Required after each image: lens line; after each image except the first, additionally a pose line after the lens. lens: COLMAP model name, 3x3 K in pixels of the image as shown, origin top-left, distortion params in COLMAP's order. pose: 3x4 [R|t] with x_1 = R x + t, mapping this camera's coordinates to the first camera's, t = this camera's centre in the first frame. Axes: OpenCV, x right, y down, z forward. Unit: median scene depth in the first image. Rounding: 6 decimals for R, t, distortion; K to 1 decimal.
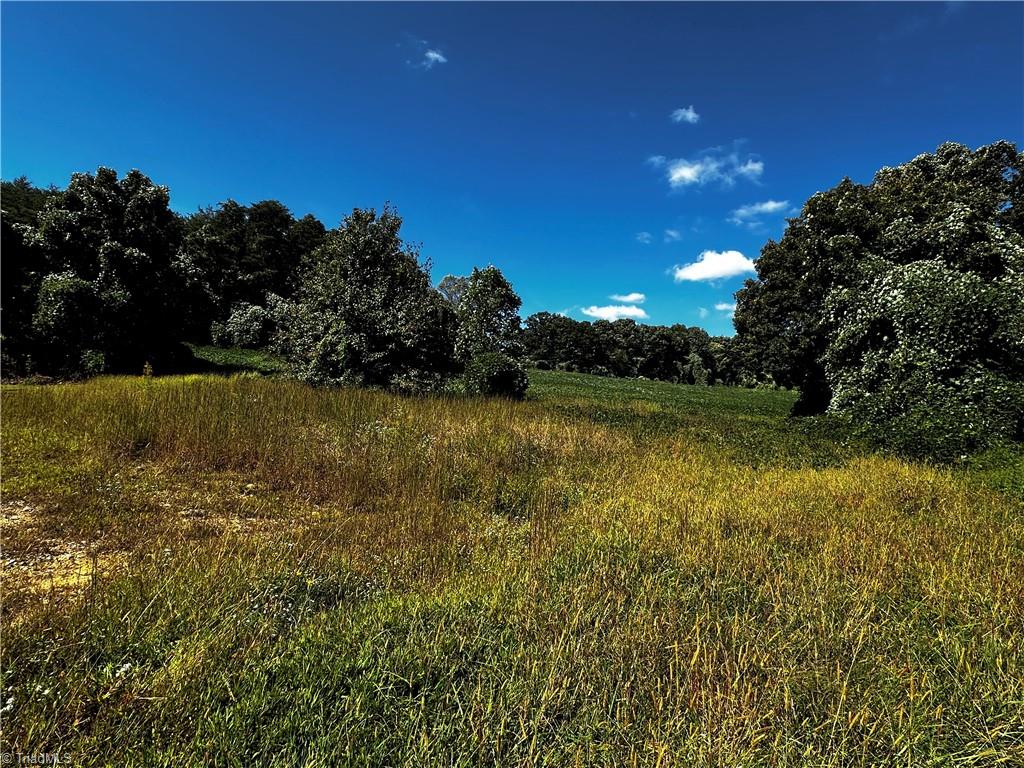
lens RADIAL K [[536.3, 0, 506.3], [0, 536.3, 384.5], [0, 0, 1]] dist [-0.001852, 0.013372]
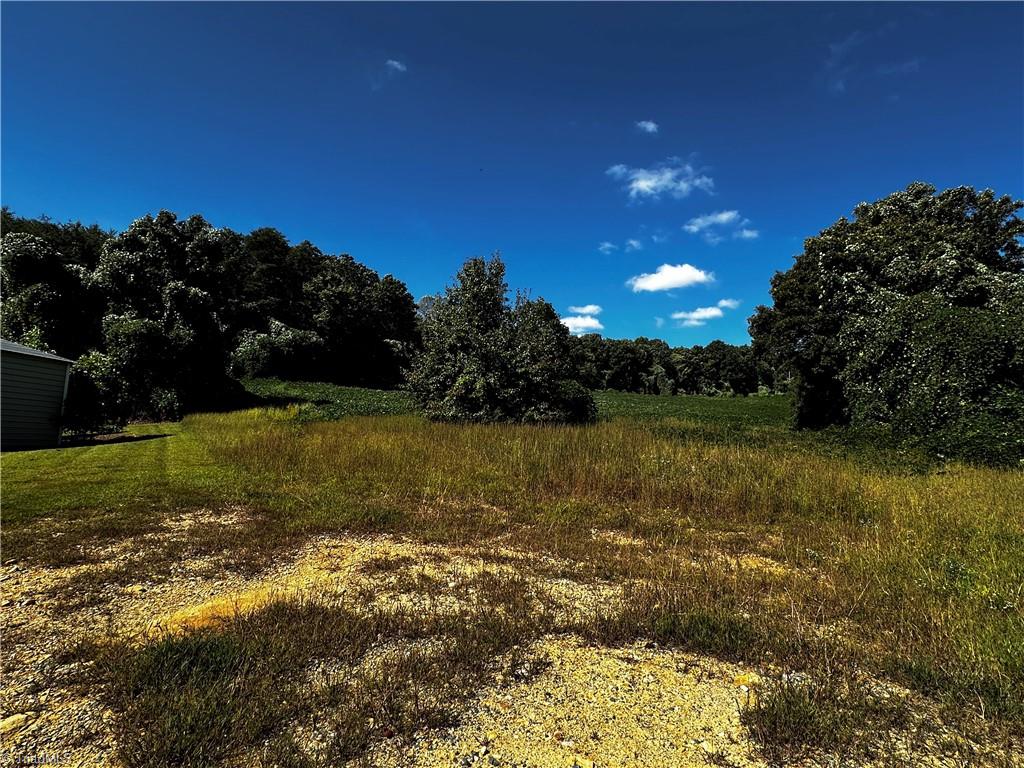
lens RADIAL K [[534.2, 0, 513.7], [0, 534.2, 386.1], [0, 0, 1]] dist [-0.000453, -0.000402]
pose [[0.994846, -0.032207, 0.096142, -0.104580], [0.034451, 0.999169, -0.021773, -0.012268], [-0.095361, 0.024973, 0.995129, -0.035731]]
